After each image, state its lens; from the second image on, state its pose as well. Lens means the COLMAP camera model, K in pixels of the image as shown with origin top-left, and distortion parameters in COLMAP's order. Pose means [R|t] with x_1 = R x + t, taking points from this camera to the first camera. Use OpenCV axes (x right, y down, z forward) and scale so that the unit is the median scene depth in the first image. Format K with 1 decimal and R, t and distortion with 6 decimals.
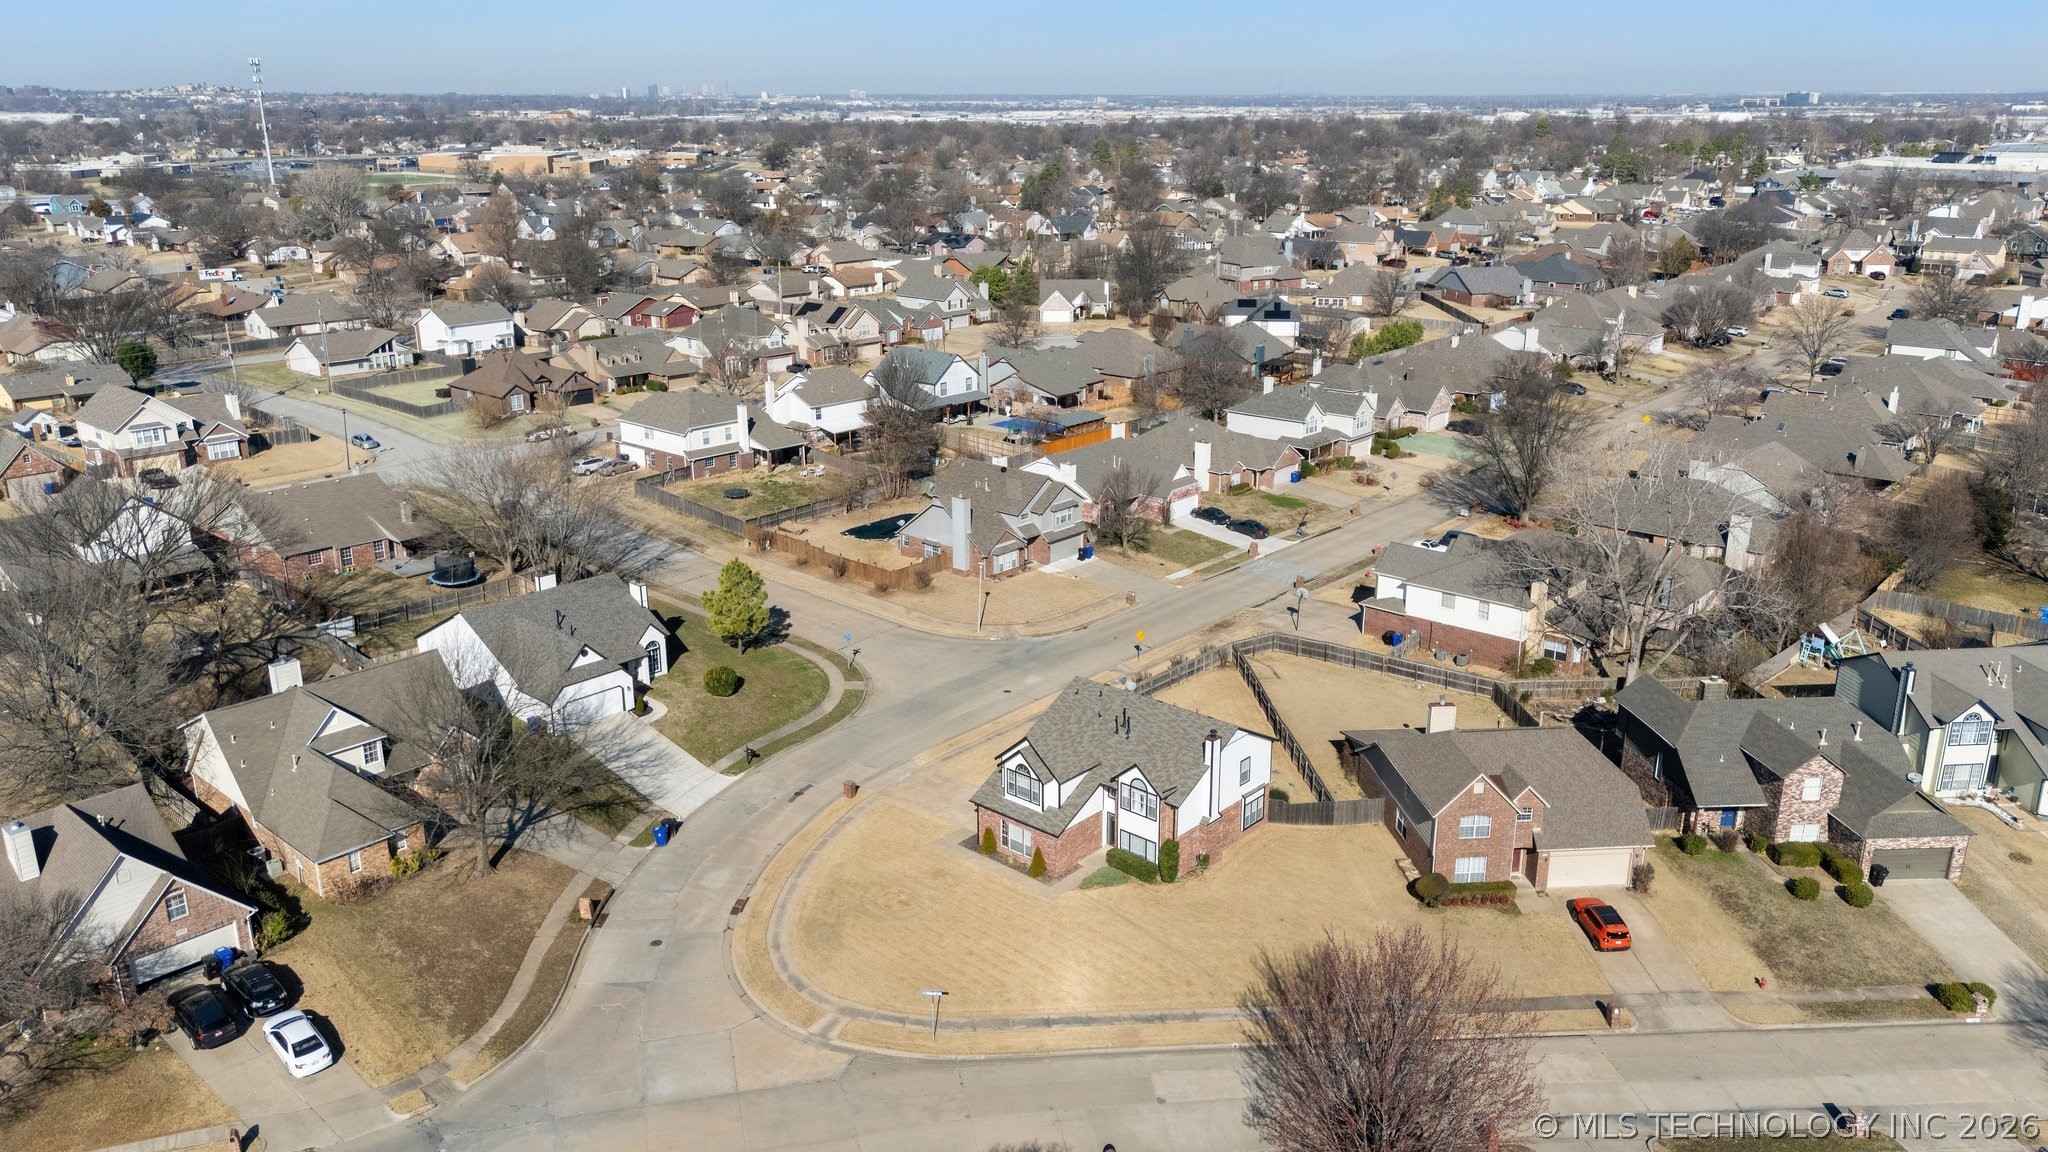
lens RADIAL K [[1465.5, 0, 1024.0], [0, 1465.5, 576.0], [0, 0, 1]] dist [0.093586, -0.192601]
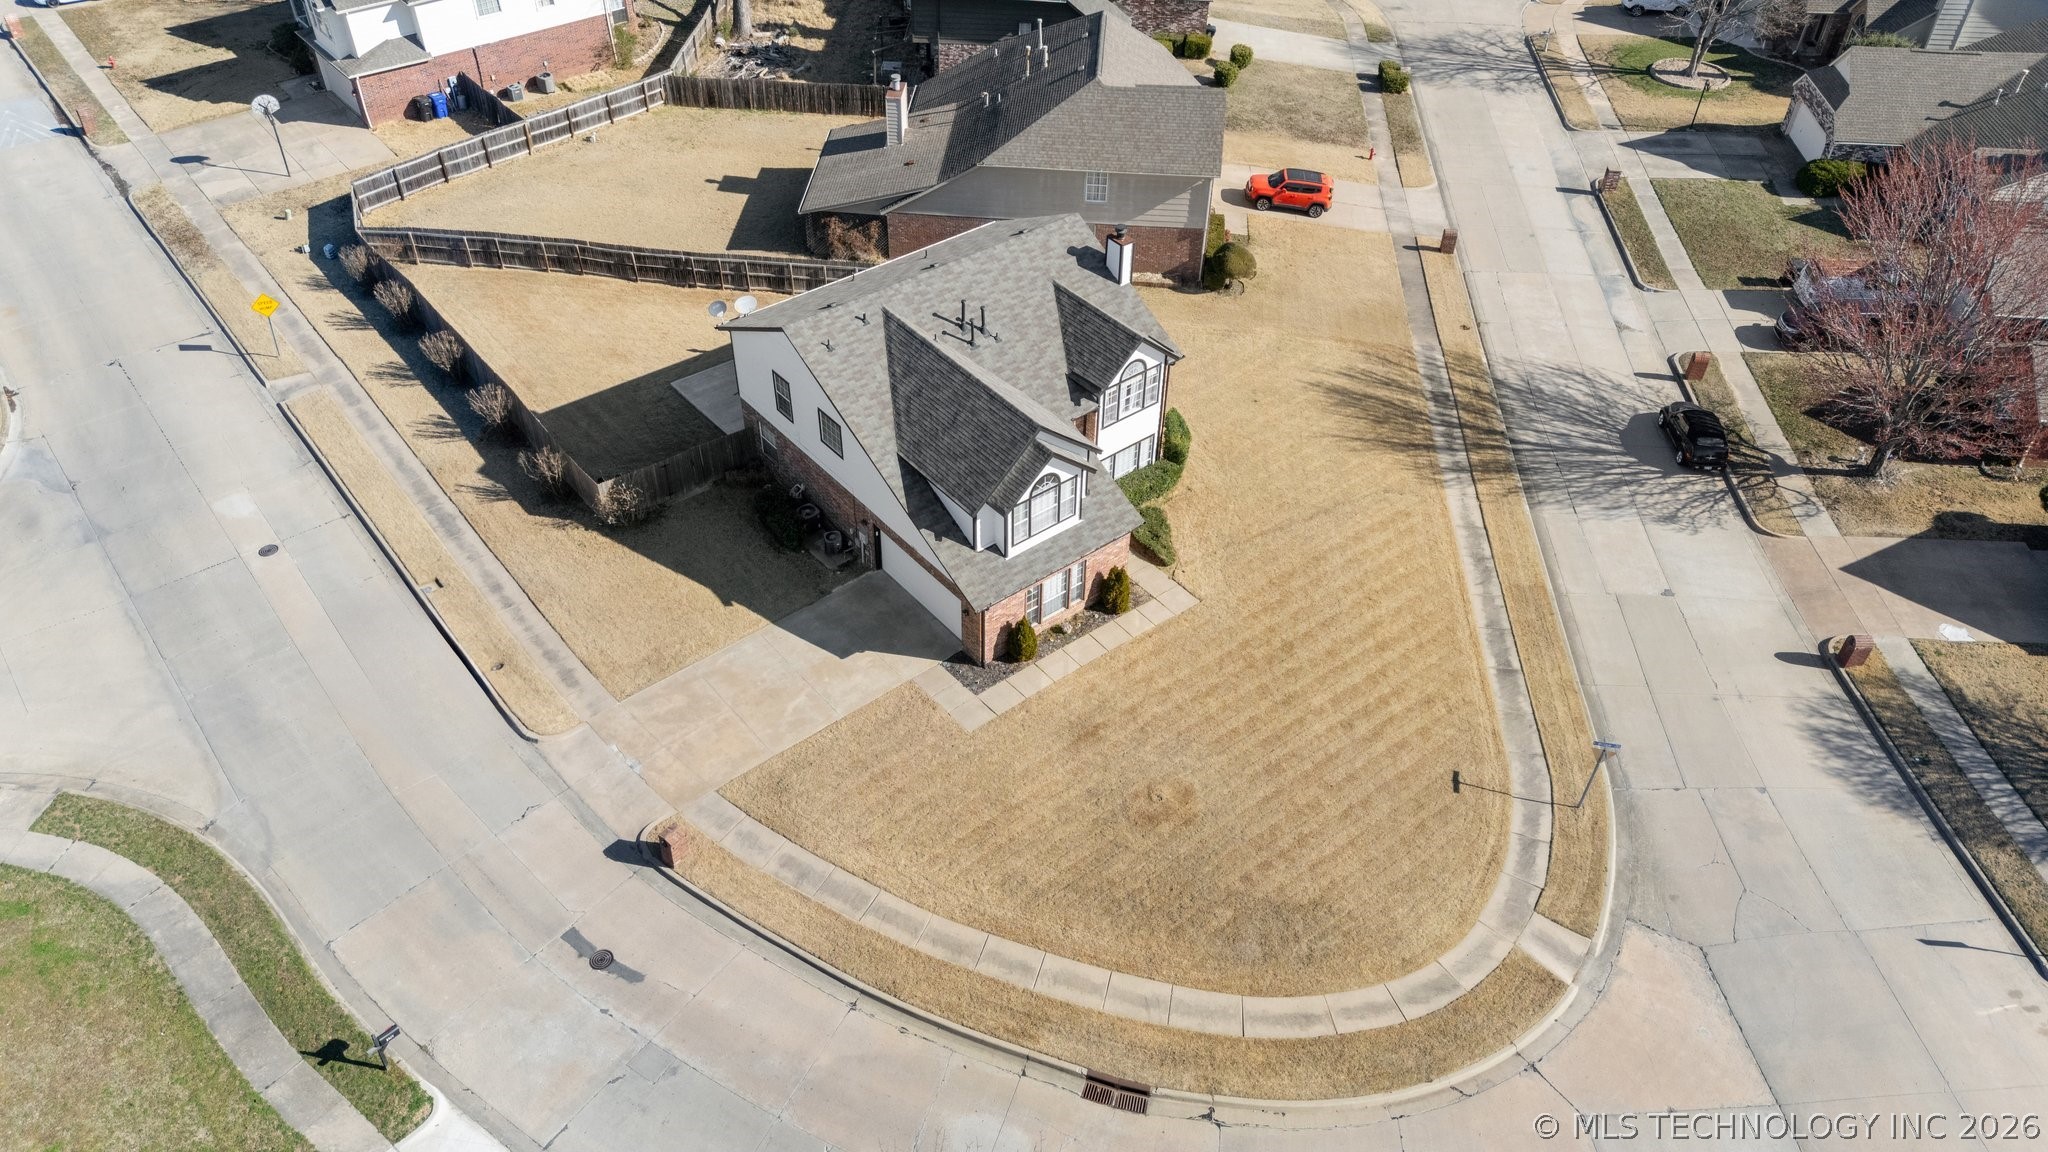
lens RADIAL K [[1440.2, 0, 1024.0], [0, 1440.2, 576.0], [0, 0, 1]] dist [0.060430, -0.048848]
pose [[0.169107, -0.664842, 0.727590, -0.401127], [0.288207, 0.739312, 0.608568, -0.160004], [-0.942518, 0.106783, 0.316635, 0.857475]]
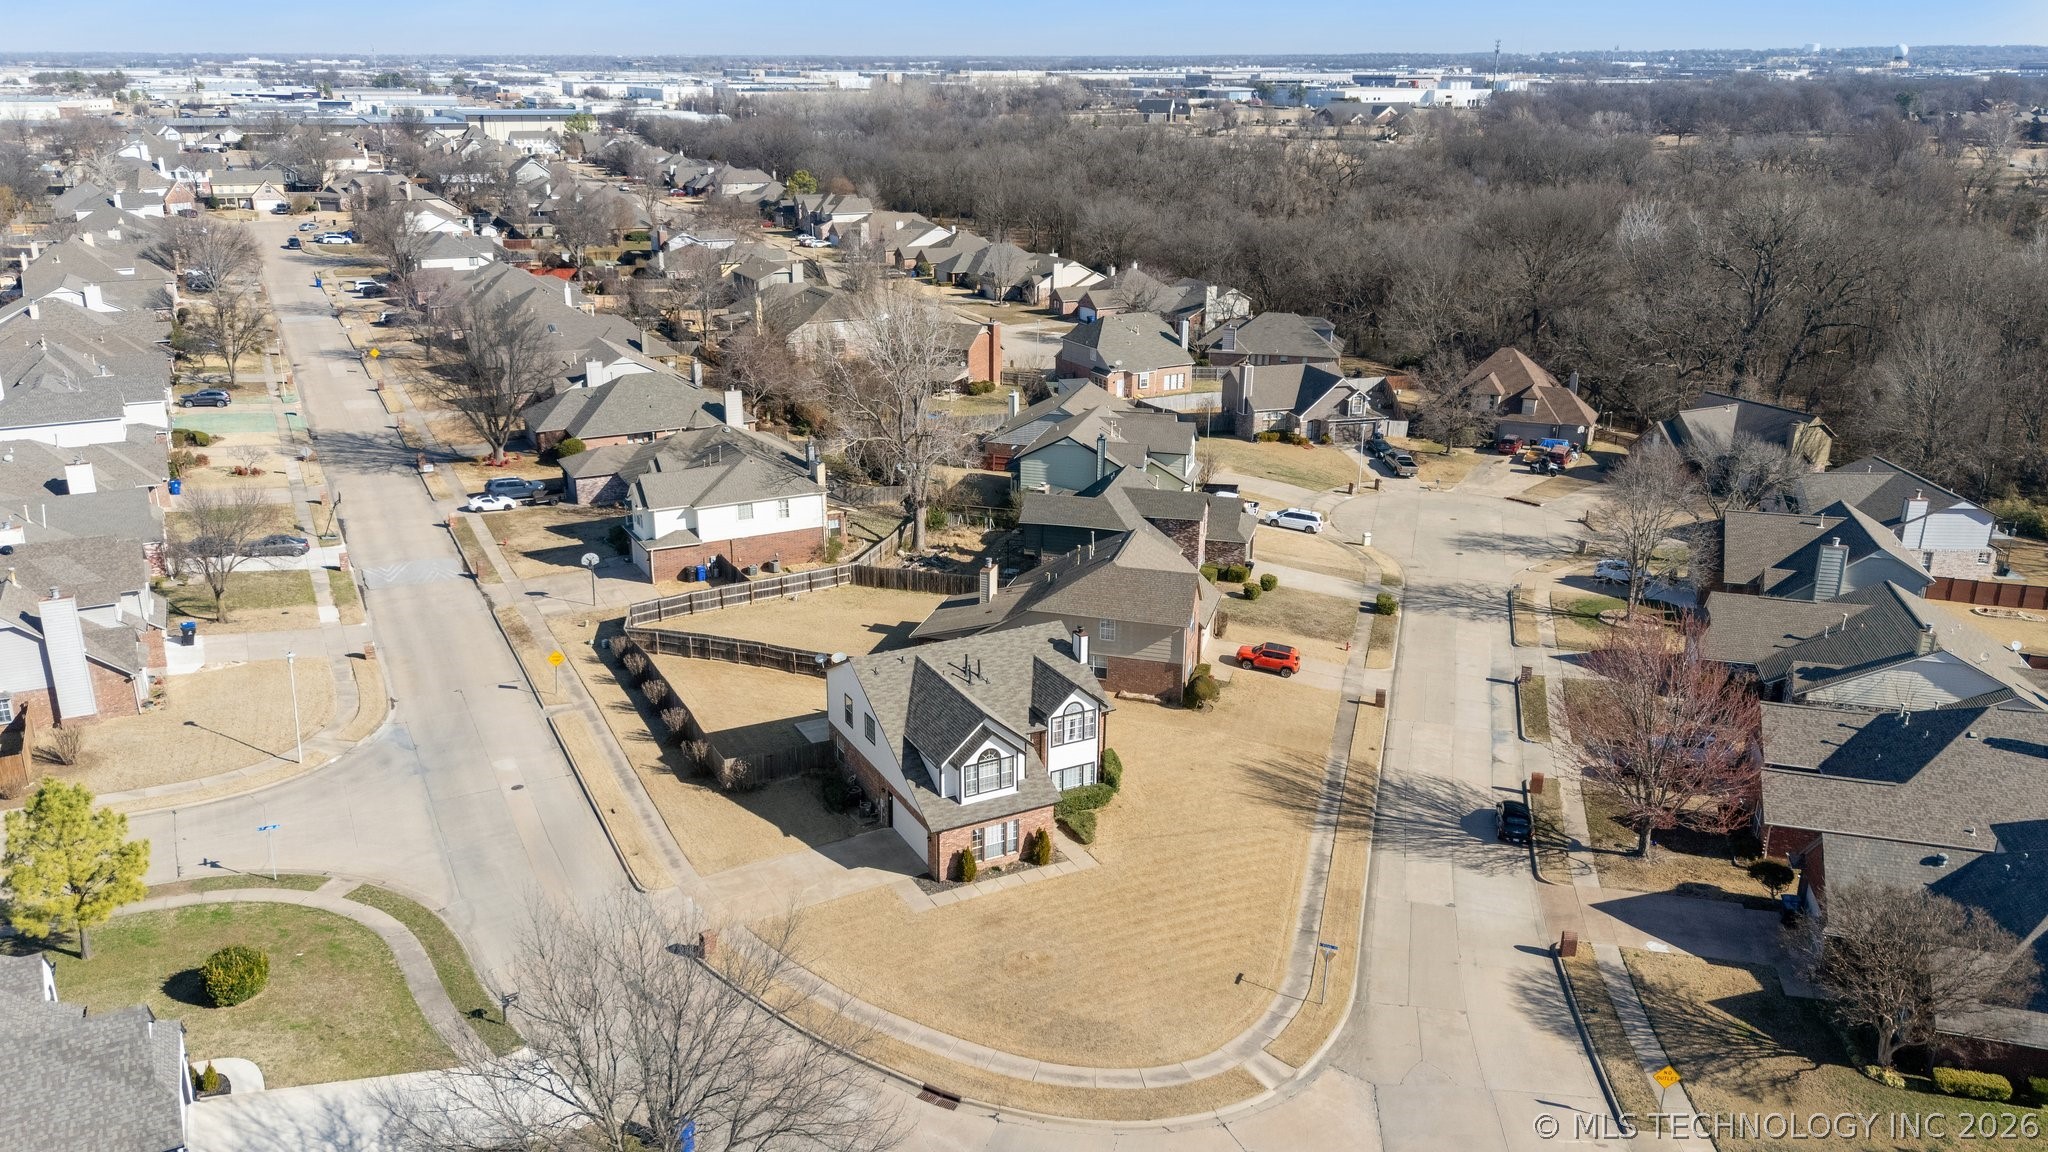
lens RADIAL K [[1465.5, 0, 1024.0], [0, 1465.5, 576.0], [0, 0, 1]] dist [0.093586, -0.192601]
pose [[0.359129, -0.299310, 0.883991, -0.686800], [0.277223, 0.938640, 0.205189, -0.123315], [-0.891164, 0.171373, 0.420069, 0.632527]]
